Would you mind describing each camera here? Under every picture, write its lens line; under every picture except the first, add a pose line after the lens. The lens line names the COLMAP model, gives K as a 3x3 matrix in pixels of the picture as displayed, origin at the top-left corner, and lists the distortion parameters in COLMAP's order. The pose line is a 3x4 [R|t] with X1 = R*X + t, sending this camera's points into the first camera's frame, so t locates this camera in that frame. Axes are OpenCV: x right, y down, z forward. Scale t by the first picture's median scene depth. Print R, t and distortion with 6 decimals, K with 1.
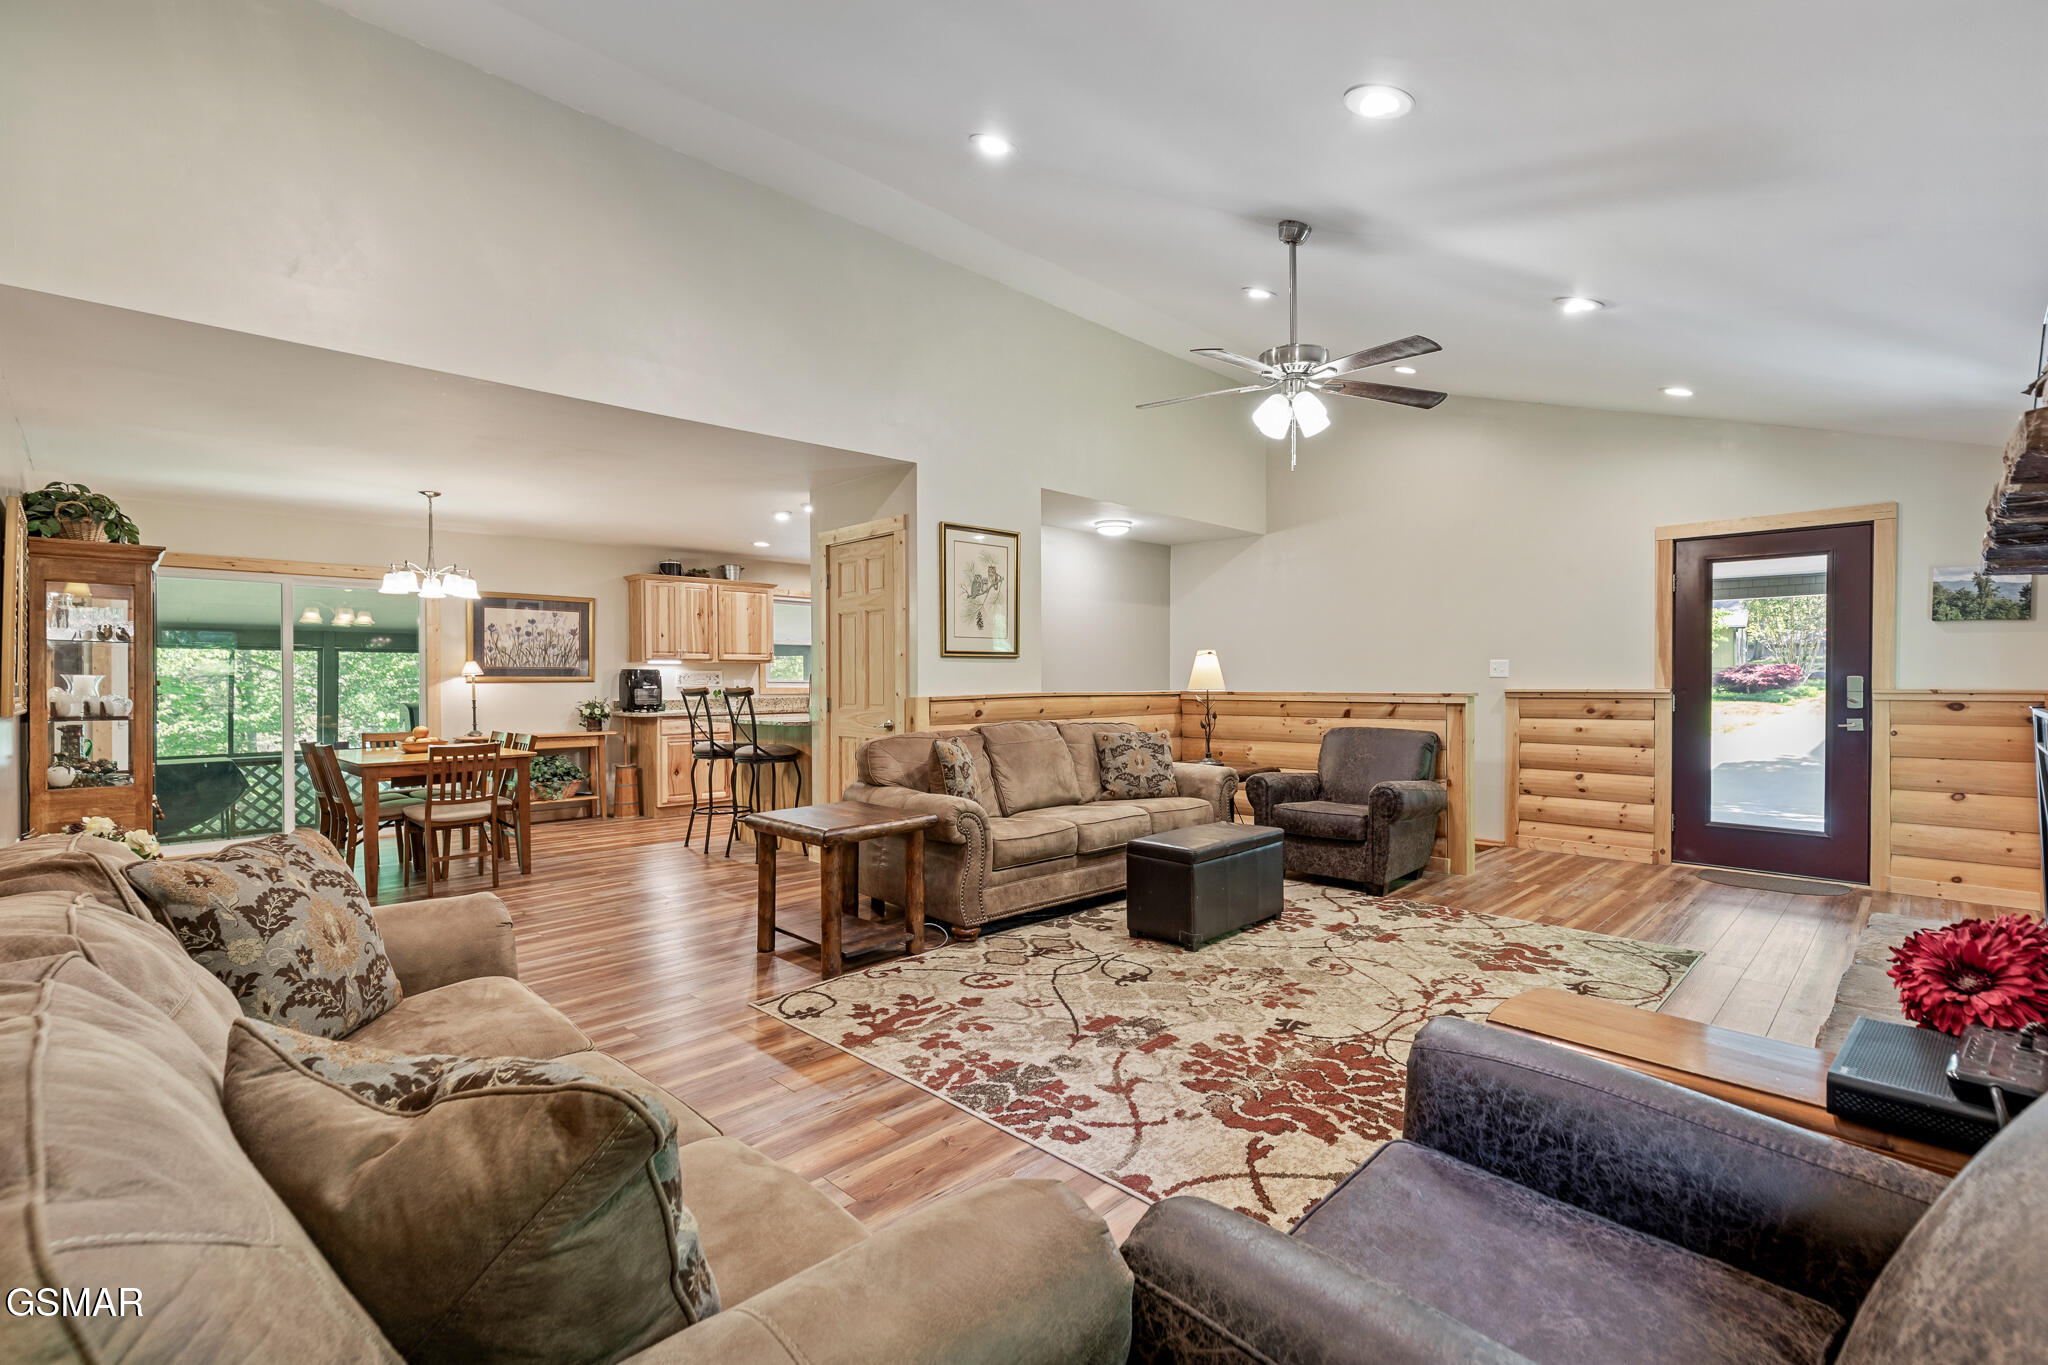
lens RADIAL K [[924.2, 0, 1015.6], [0, 924.2, 677.5], [0, 0, 1]] dist [0.005956, -0.000137]
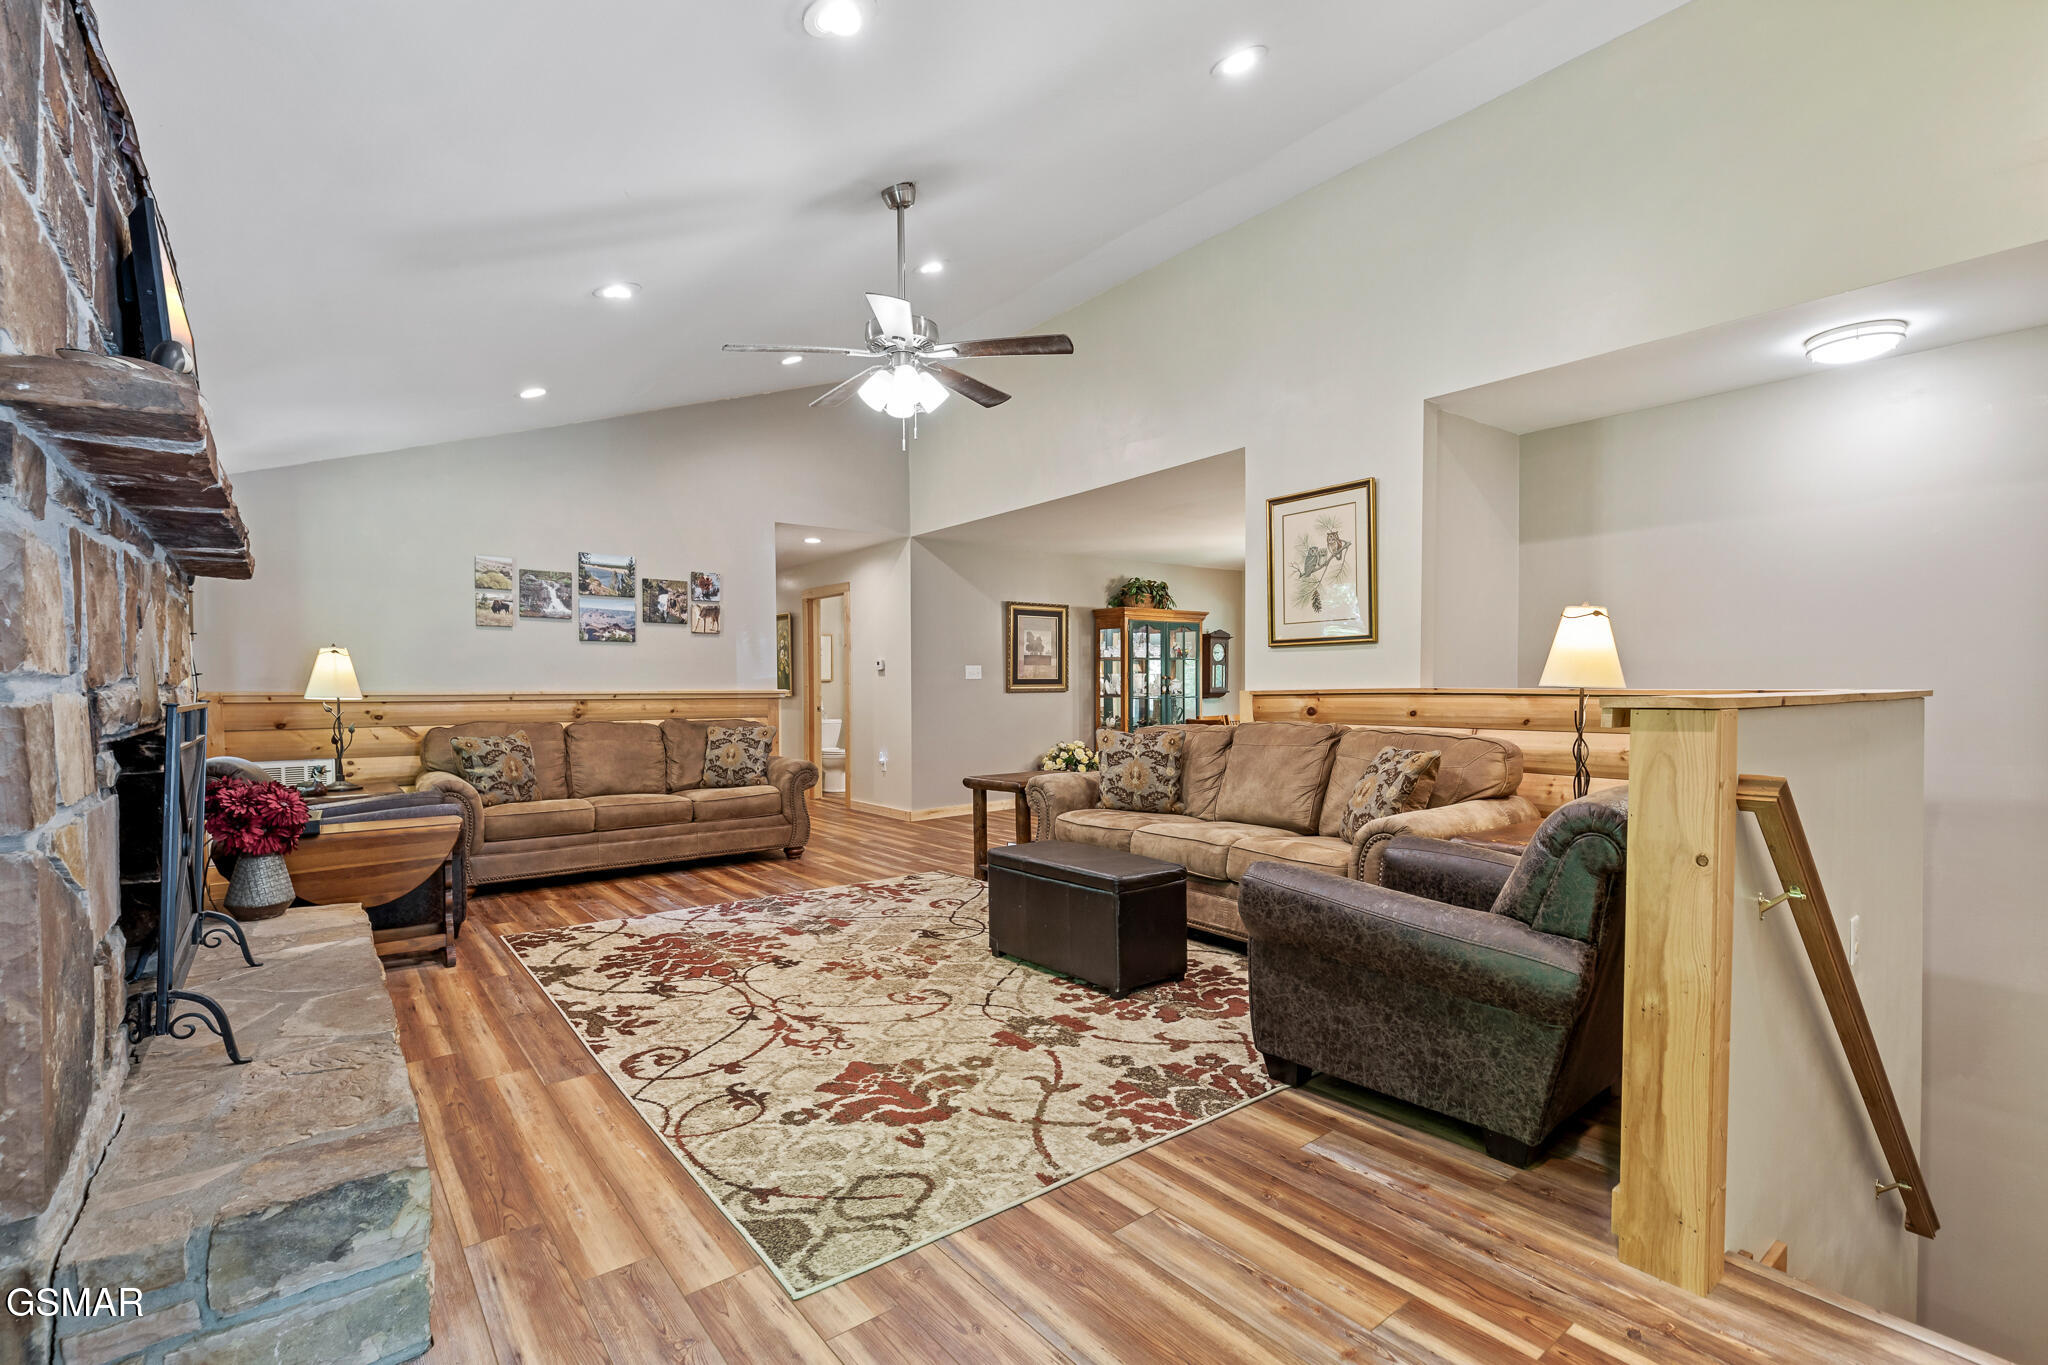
lens RADIAL K [[924.2, 0, 1026.9], [0, 924.2, 697.4], [0, 0, 1]] dist [0.005956, -0.000137]
pose [[-0.110832, 0.018238, -0.993672, 1.226607], [0.010460, 0.999798, 0.017183, 0.012905], [0.993784, -0.008489, -0.111000, 1.229199]]
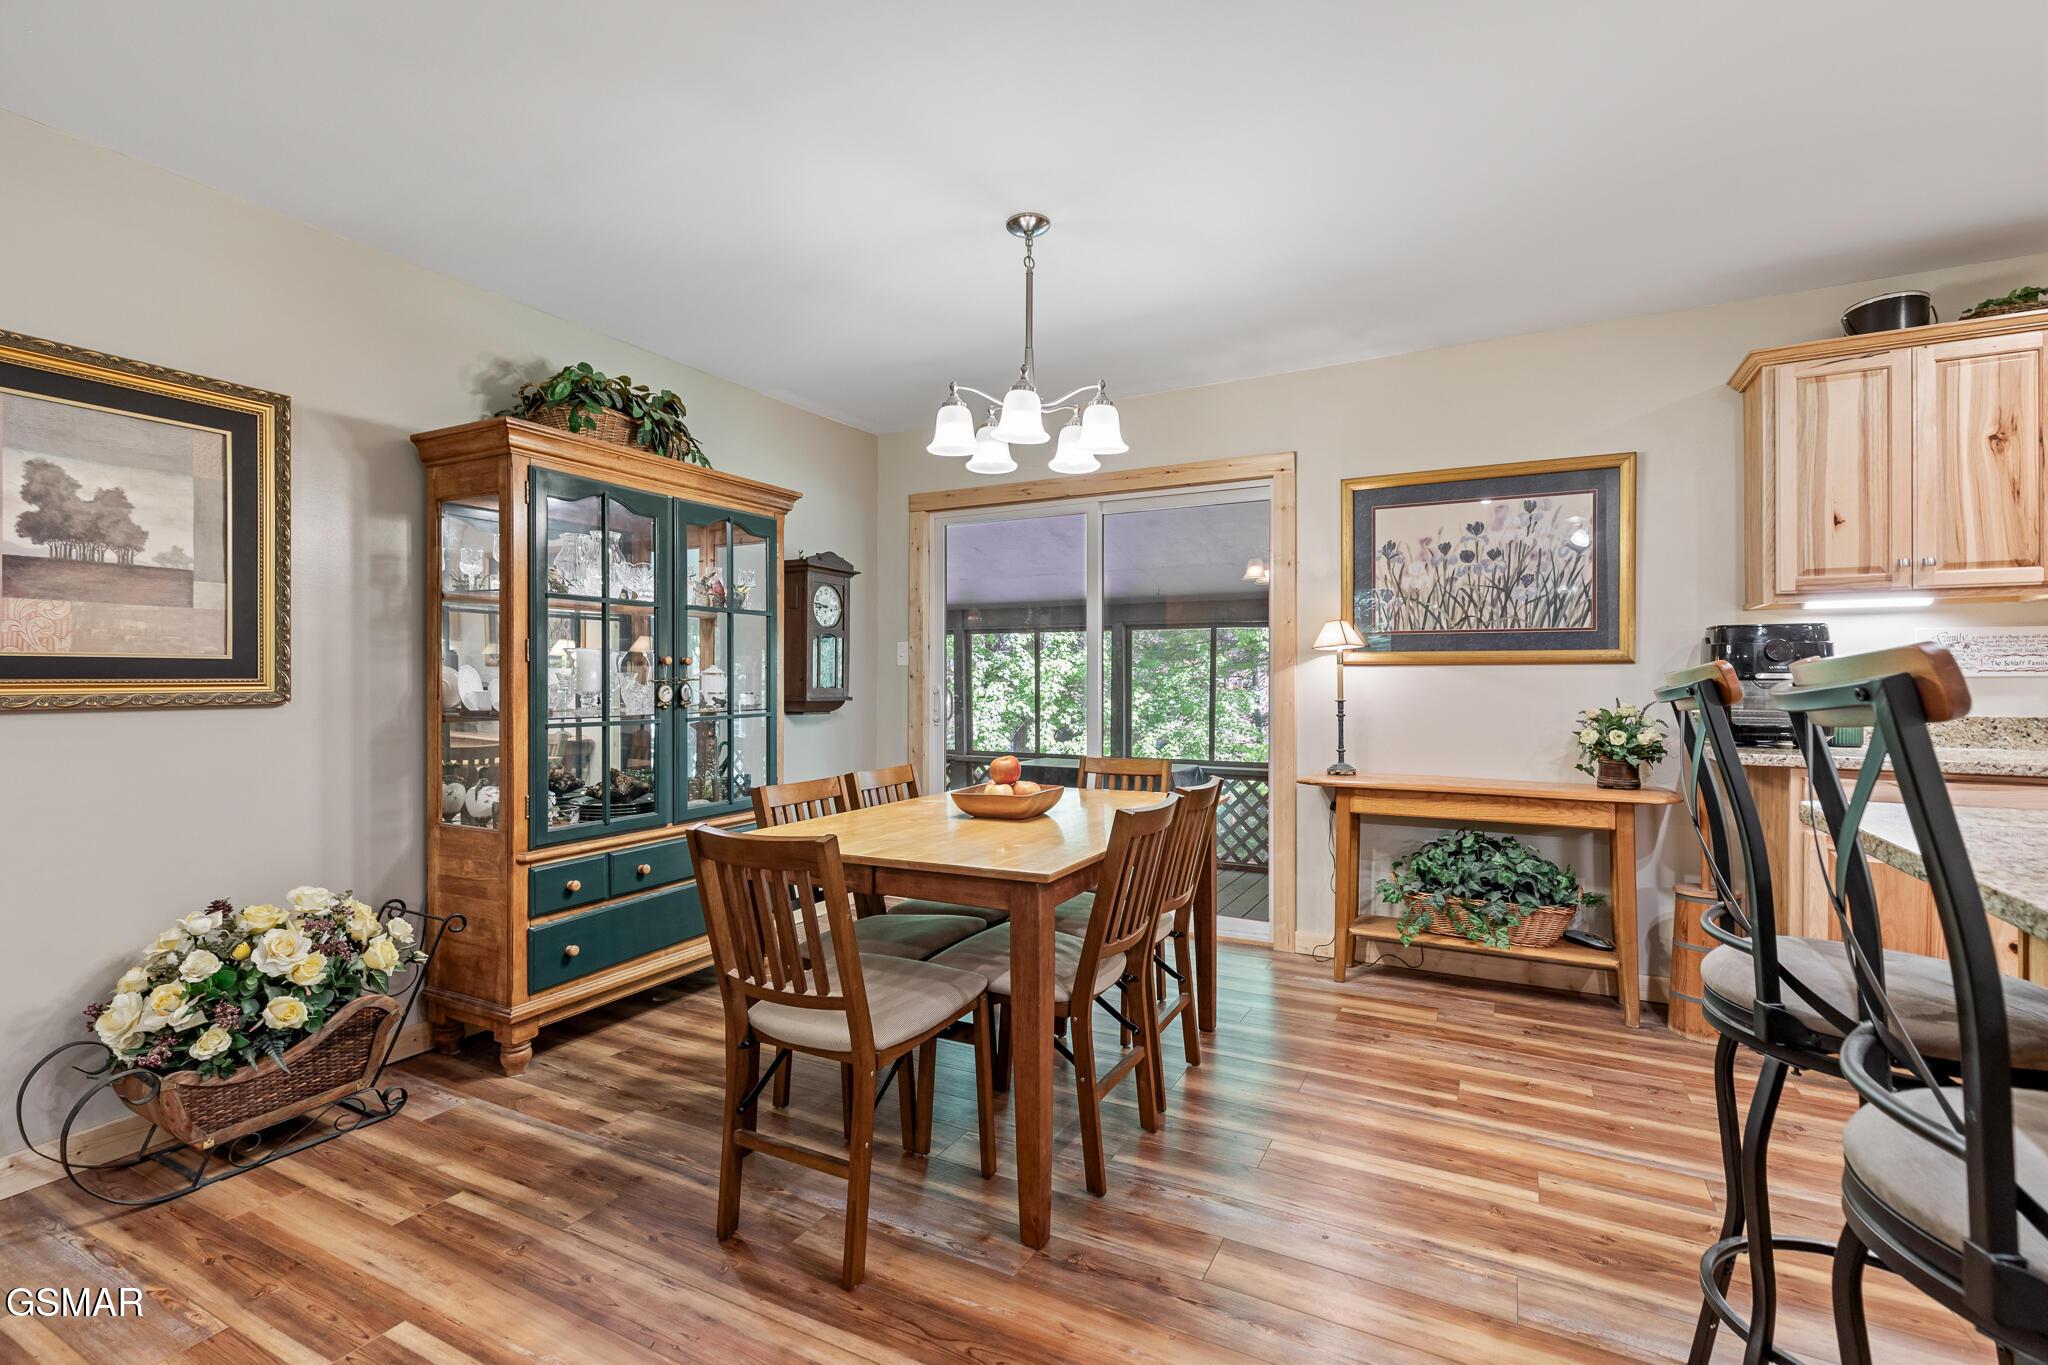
lens RADIAL K [[924.2, 0, 1025.8], [0, 924.2, 676.7], [0, 0, 1]] dist [0.005956, -0.000137]
pose [[0.296417, 0.001979, -0.955057, -0.334299], [0.002947, 0.999991, 0.002987, 0.019651], [0.955054, -0.003700, 0.296408, 1.381382]]
